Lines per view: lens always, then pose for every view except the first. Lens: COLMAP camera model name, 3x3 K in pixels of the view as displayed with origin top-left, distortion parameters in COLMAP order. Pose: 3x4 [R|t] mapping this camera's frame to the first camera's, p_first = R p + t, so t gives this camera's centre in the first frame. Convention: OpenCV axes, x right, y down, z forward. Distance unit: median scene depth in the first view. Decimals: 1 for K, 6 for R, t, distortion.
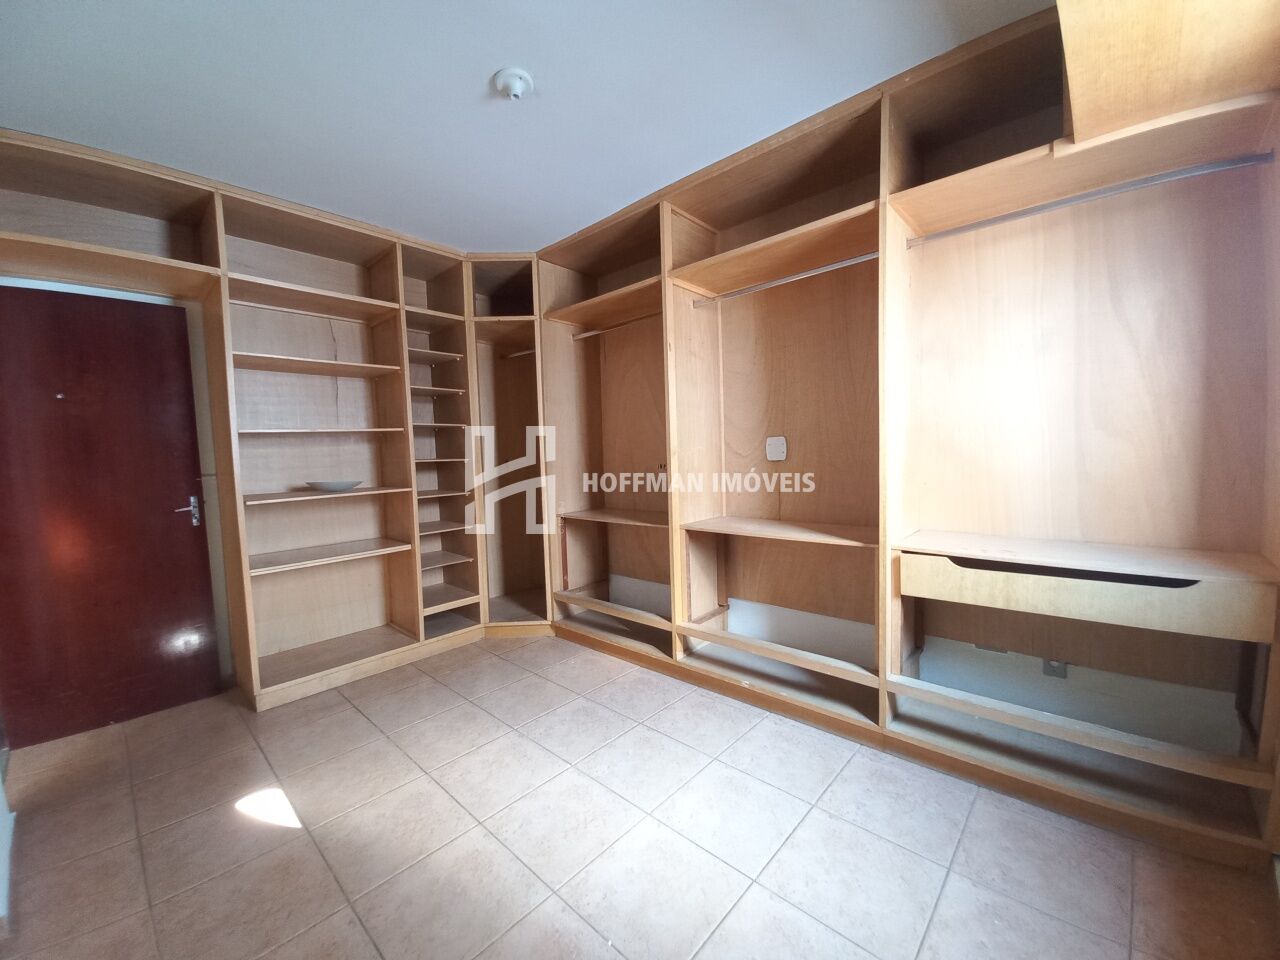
lens RADIAL K [[503.2, 0, 635.5], [0, 503.2, 489.4], [0, 0, 1]] dist [-0.003464, -0.000316]
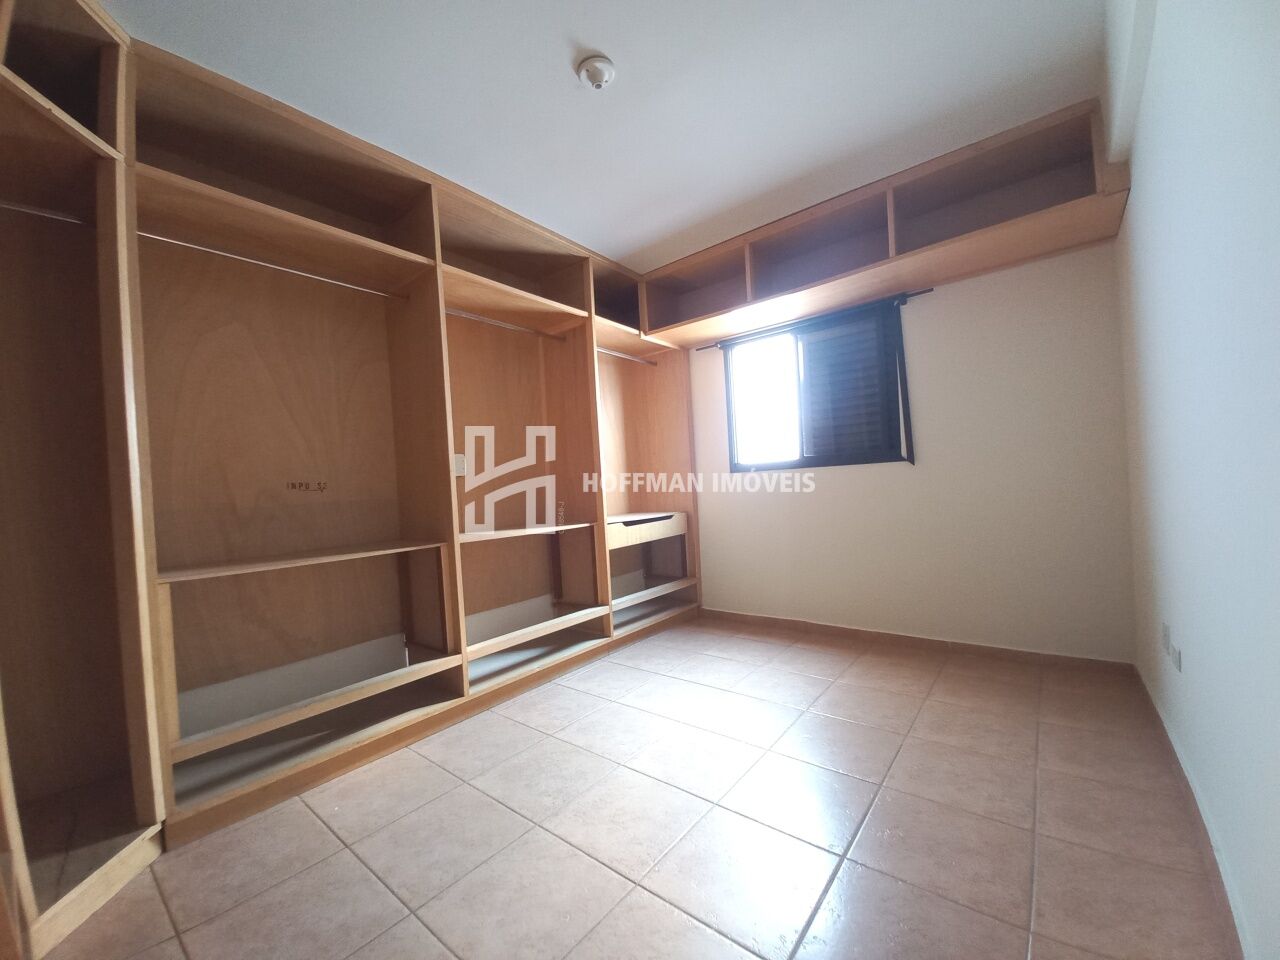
lens RADIAL K [[503.2, 0, 635.5], [0, 503.2, 489.4], [0, 0, 1]] dist [-0.003464, -0.000316]
pose [[-0.060045, 0.004689, 0.998185, -1.065143], [0.113880, 0.993492, 0.002183, 0.011066], [-0.991678, 0.113804, -0.060189, 0.923678]]
